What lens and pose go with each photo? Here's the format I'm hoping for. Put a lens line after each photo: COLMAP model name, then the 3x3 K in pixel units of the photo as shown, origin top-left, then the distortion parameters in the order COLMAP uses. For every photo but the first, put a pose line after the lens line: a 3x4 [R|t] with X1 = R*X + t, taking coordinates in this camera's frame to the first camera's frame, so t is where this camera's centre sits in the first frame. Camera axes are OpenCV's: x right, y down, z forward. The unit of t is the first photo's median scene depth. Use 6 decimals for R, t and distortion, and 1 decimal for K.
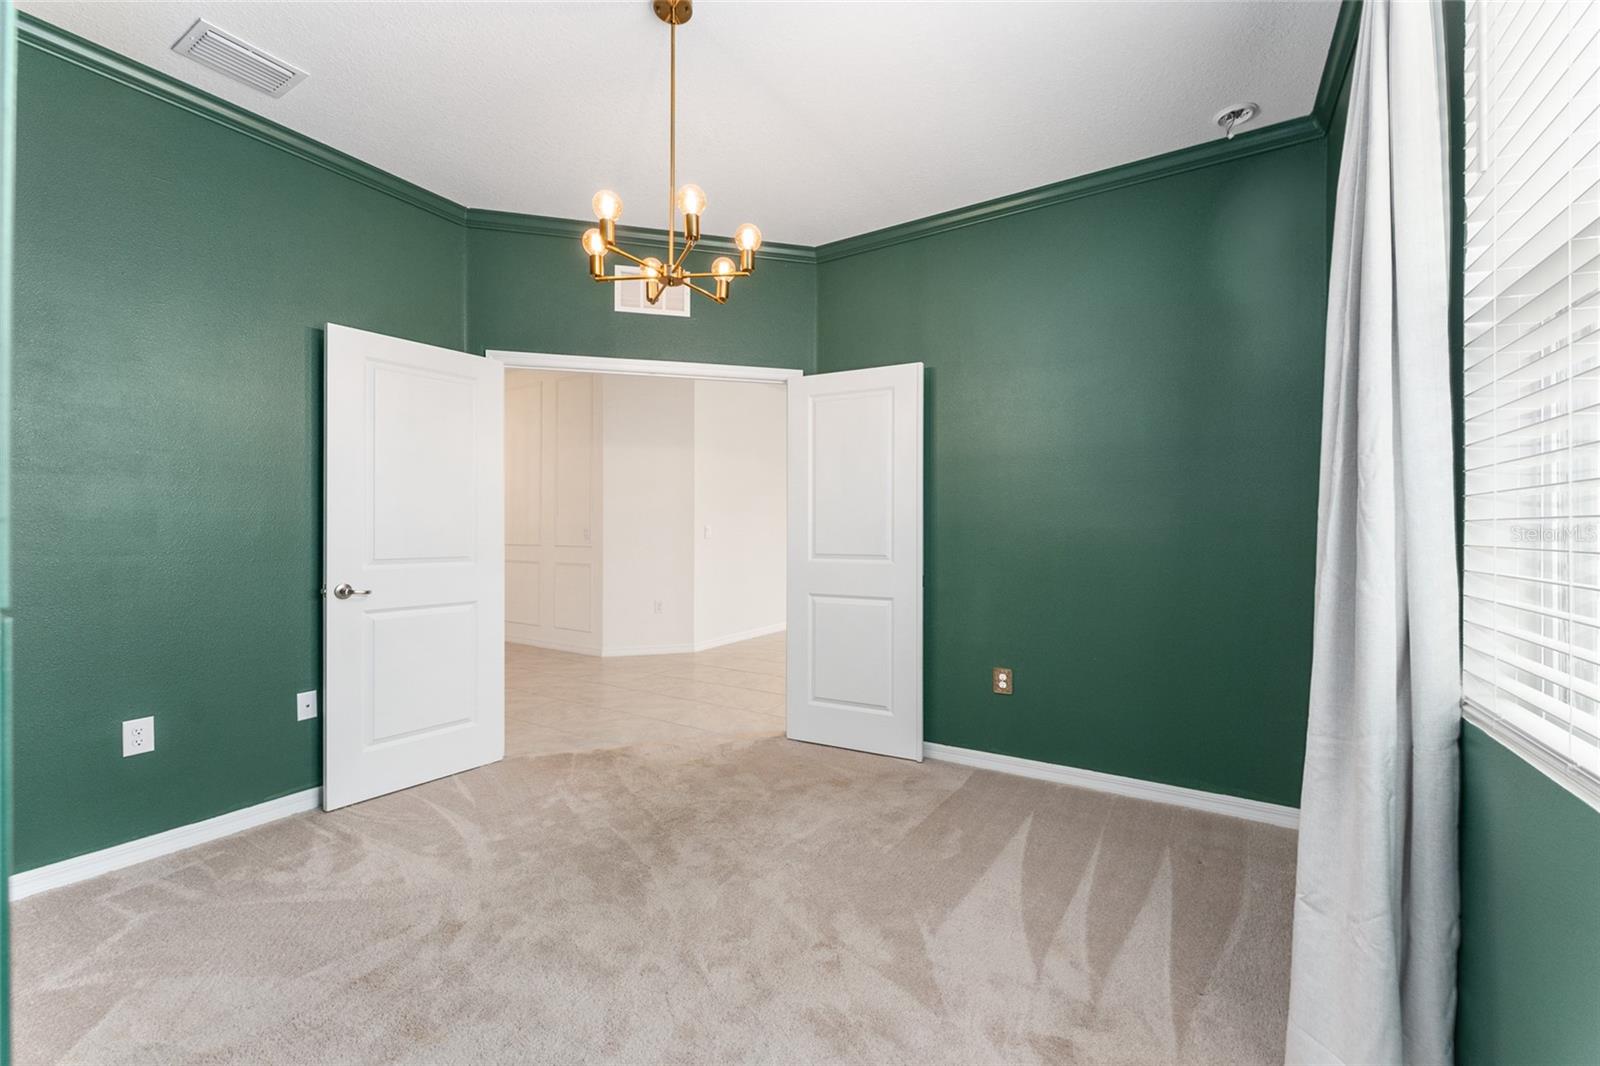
lens RADIAL K [[649.3, 0, 799.8], [0, 649.3, 529.2], [0, 0, 1]] dist [-0.003987, -0.000649]
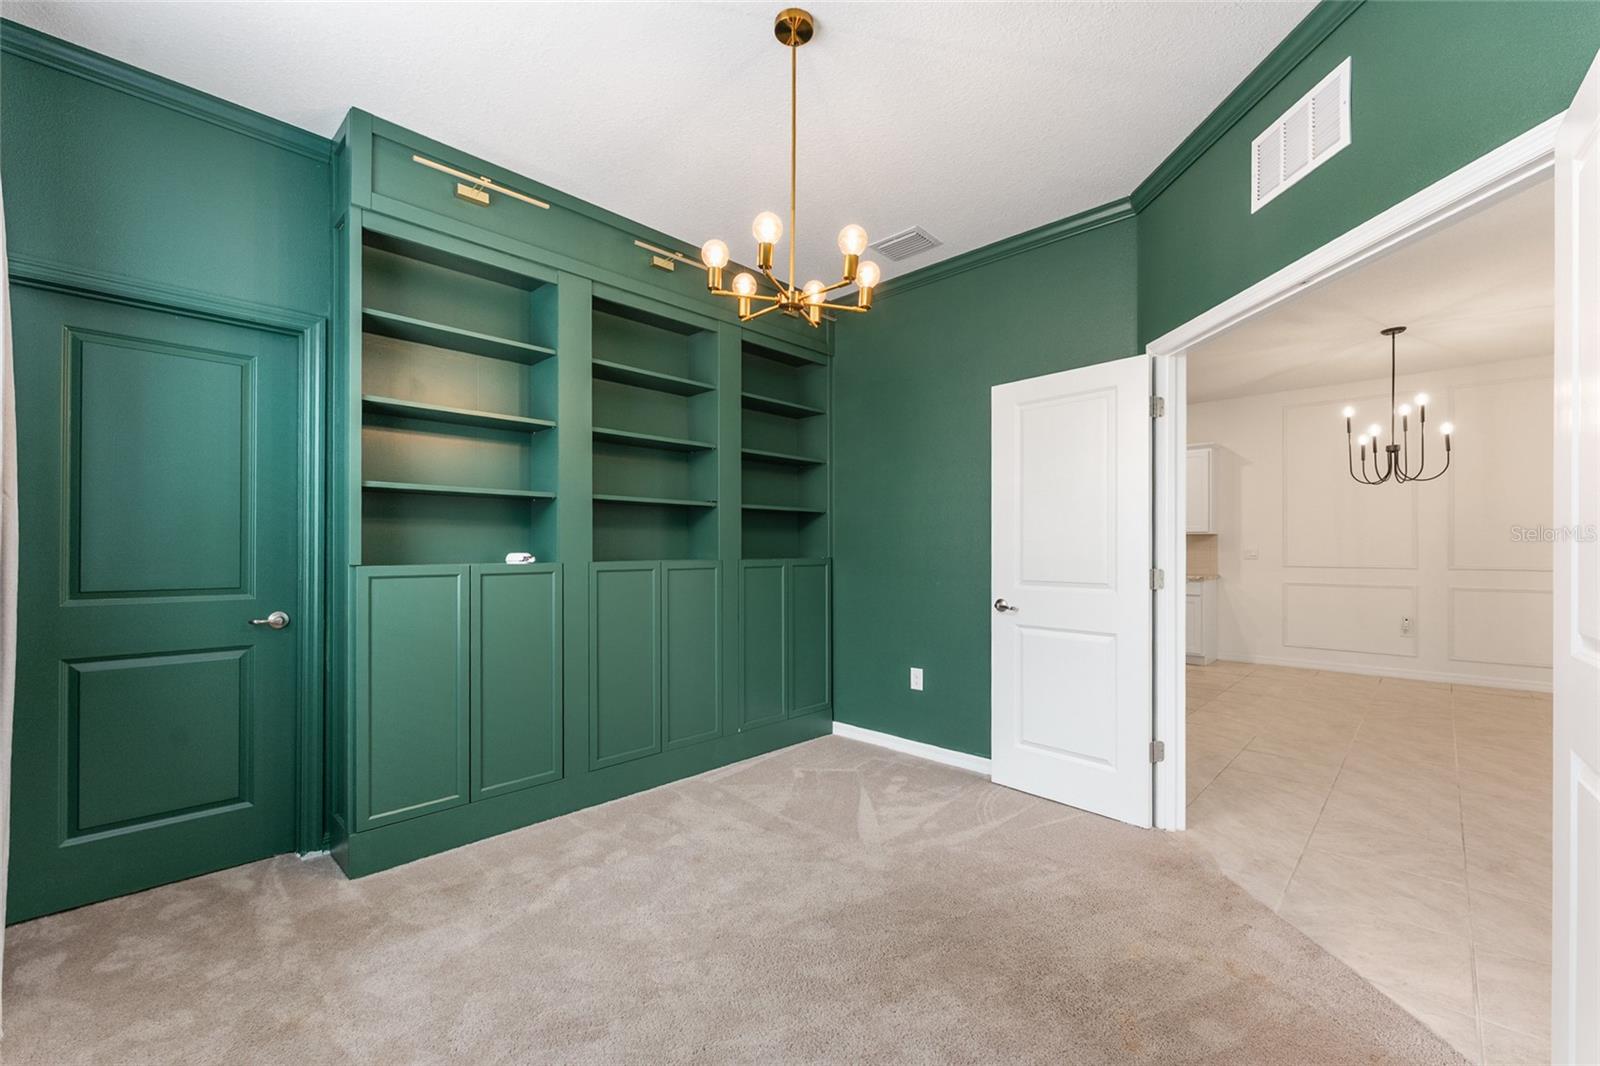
lens RADIAL K [[649.3, 0, 790.1], [0, 649.3, 541.5], [0, 0, 1]] dist [-0.003987, -0.000649]
pose [[-0.207655, -0.011326, -0.978137, 0.566110], [-0.007016, 0.999924, -0.010089, -0.007414], [0.978177, 0.004767, -0.207718, 0.875110]]
